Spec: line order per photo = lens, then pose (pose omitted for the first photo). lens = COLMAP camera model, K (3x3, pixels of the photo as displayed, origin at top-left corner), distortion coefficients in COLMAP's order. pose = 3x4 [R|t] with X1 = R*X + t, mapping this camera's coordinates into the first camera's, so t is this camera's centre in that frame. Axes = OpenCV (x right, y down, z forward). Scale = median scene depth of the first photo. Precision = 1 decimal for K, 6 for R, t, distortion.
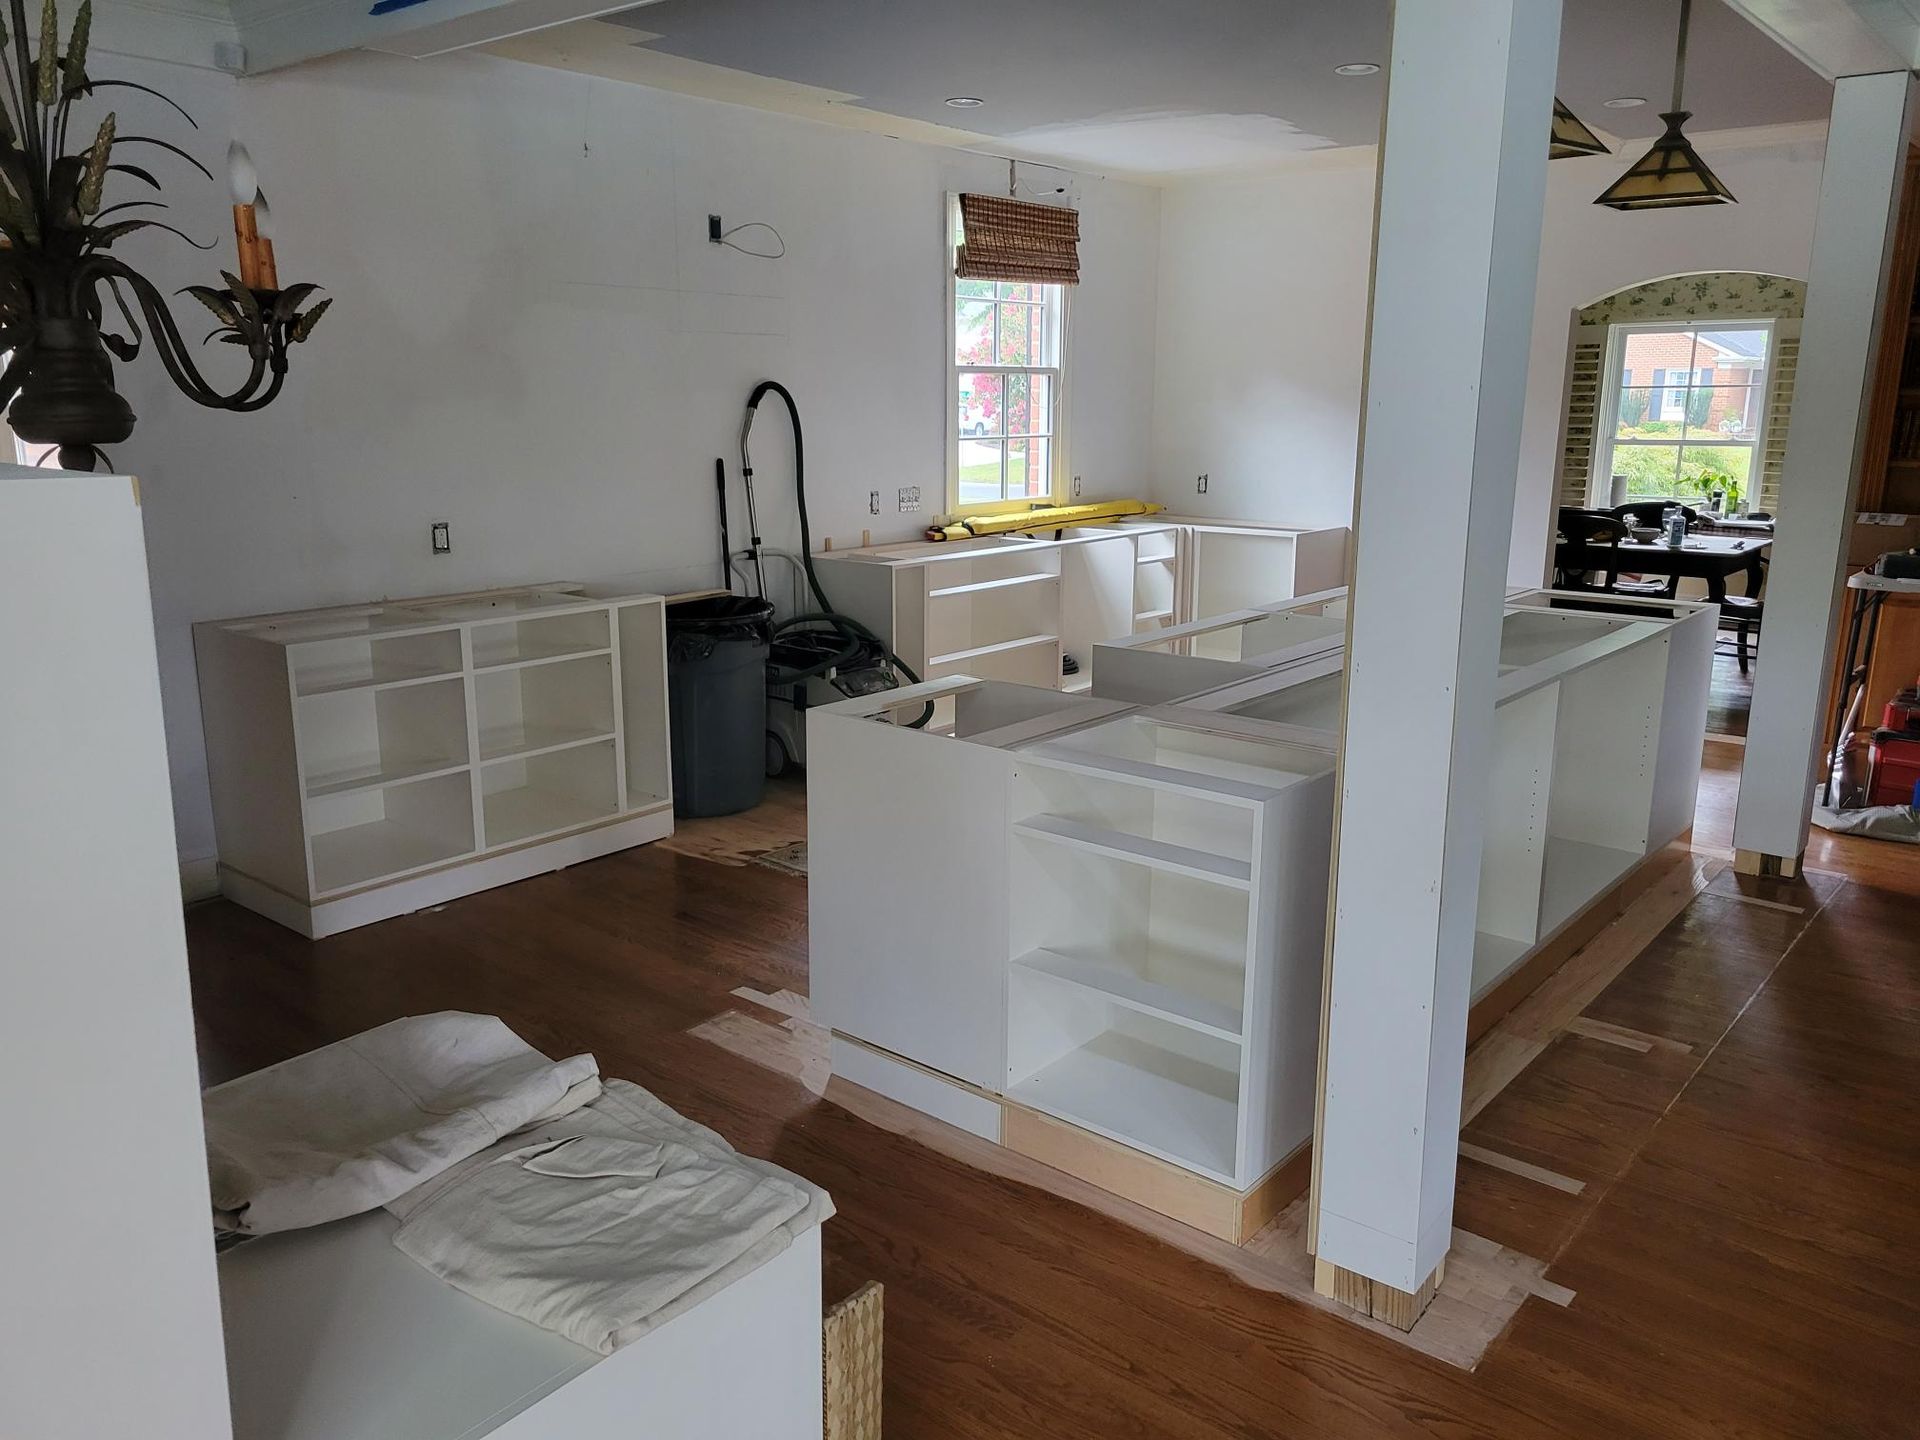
lens RADIAL K [[1432.6, 0, 951.8], [0, 1432.6, 722.6], [0, 0, 1]] dist [0.038431, -0.006815]
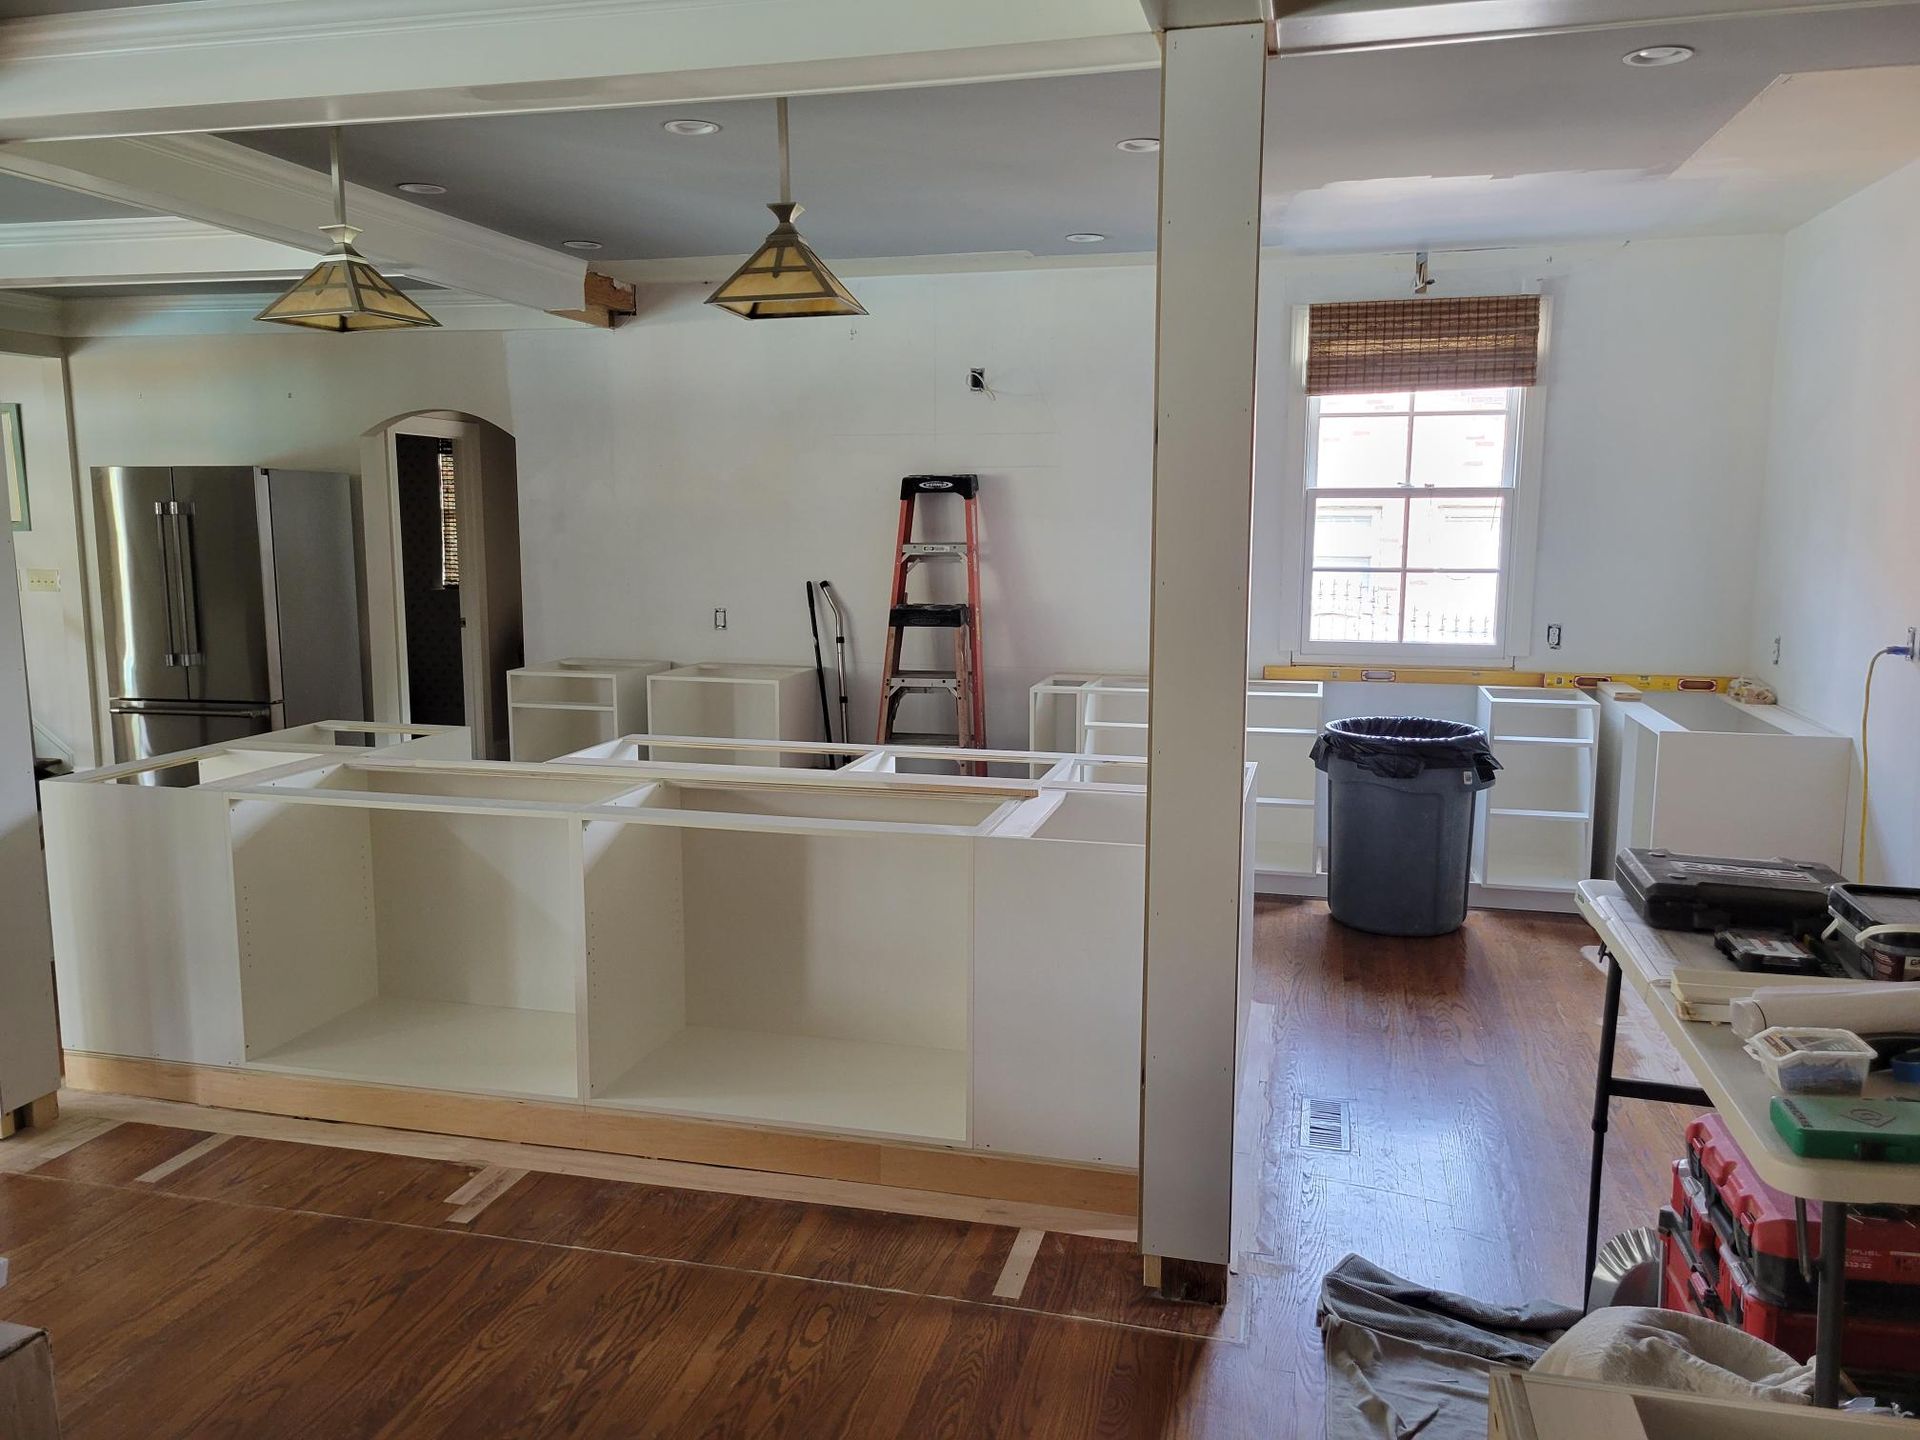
lens RADIAL K [[1432.6, 0, 949.7], [0, 1432.6, 718.4], [0, 0, 1]] dist [0.038431, -0.006815]
pose [[0.433278, 0.127537, -0.892191, 0.754007], [-0.203389, 0.978236, 0.041064, -0.100516], [0.878011, 0.163670, 0.449788, 0.426935]]
